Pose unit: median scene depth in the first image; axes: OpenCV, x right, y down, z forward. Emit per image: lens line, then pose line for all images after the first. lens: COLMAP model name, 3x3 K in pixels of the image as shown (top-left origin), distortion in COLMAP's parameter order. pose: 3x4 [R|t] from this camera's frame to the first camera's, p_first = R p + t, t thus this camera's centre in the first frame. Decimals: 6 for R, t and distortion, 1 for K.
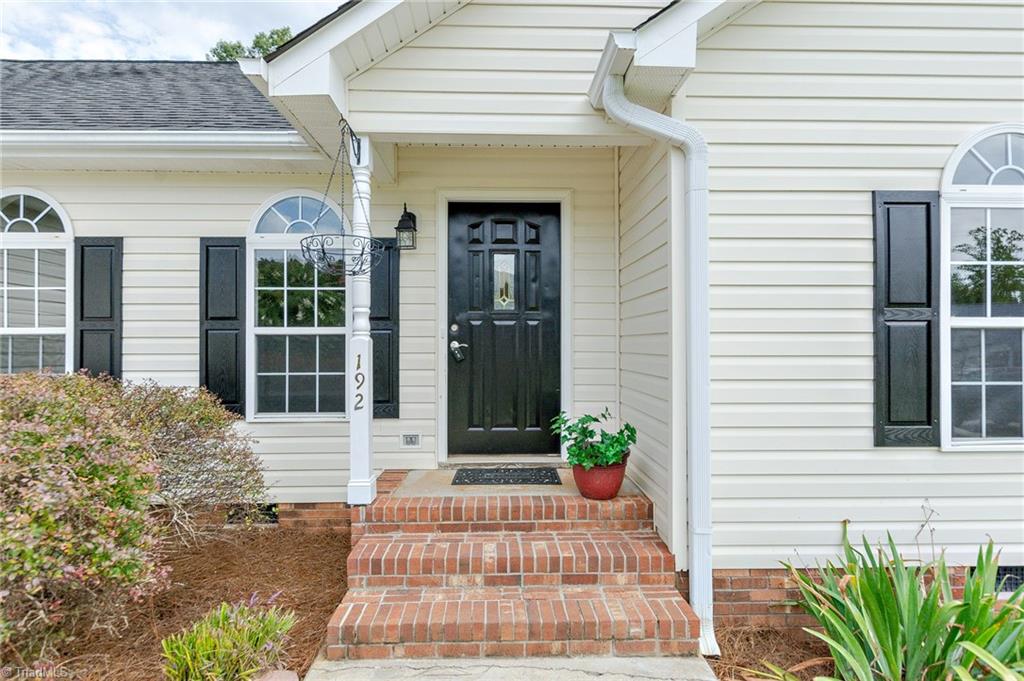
lens RADIAL K [[499.5, 0, 511.1], [0, 499.5, 346.1], [0, 0, 1]] dist [0.001531, 0.000153]
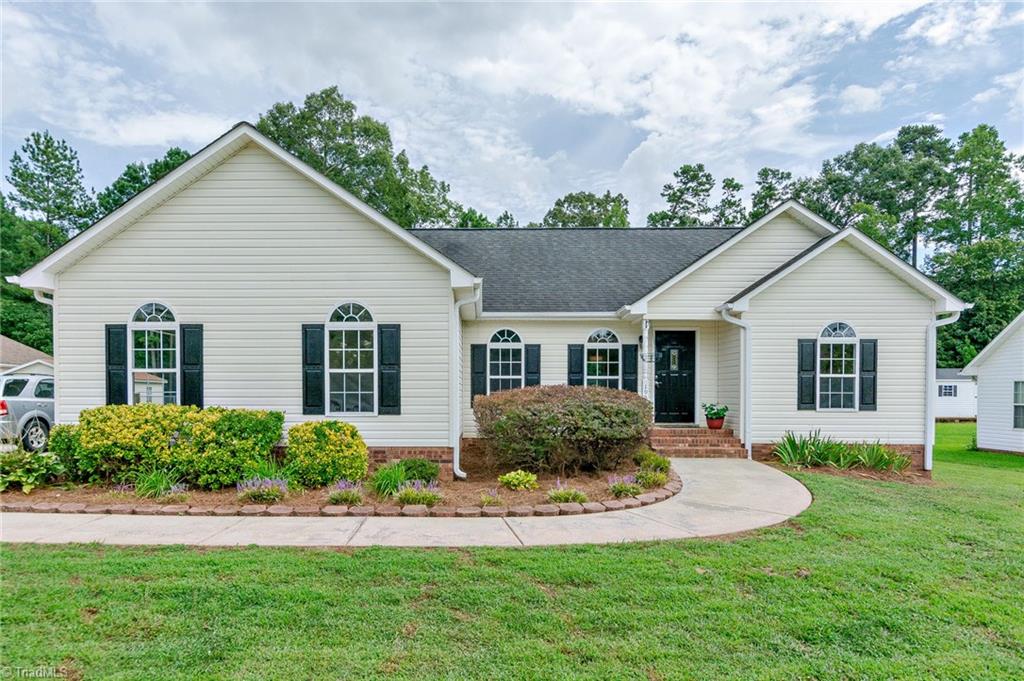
lens RADIAL K [[627.6, 0, 465.5], [0, 627.6, 403.8], [0, 0, 1]] dist [0.006745, -0.001977]
pose [[0.999137, 0.003896, -0.041358, -1.201970], [-0.003148, 0.999830, 0.018147, 0.065374], [0.041421, -0.018001, 0.998980, -2.950191]]
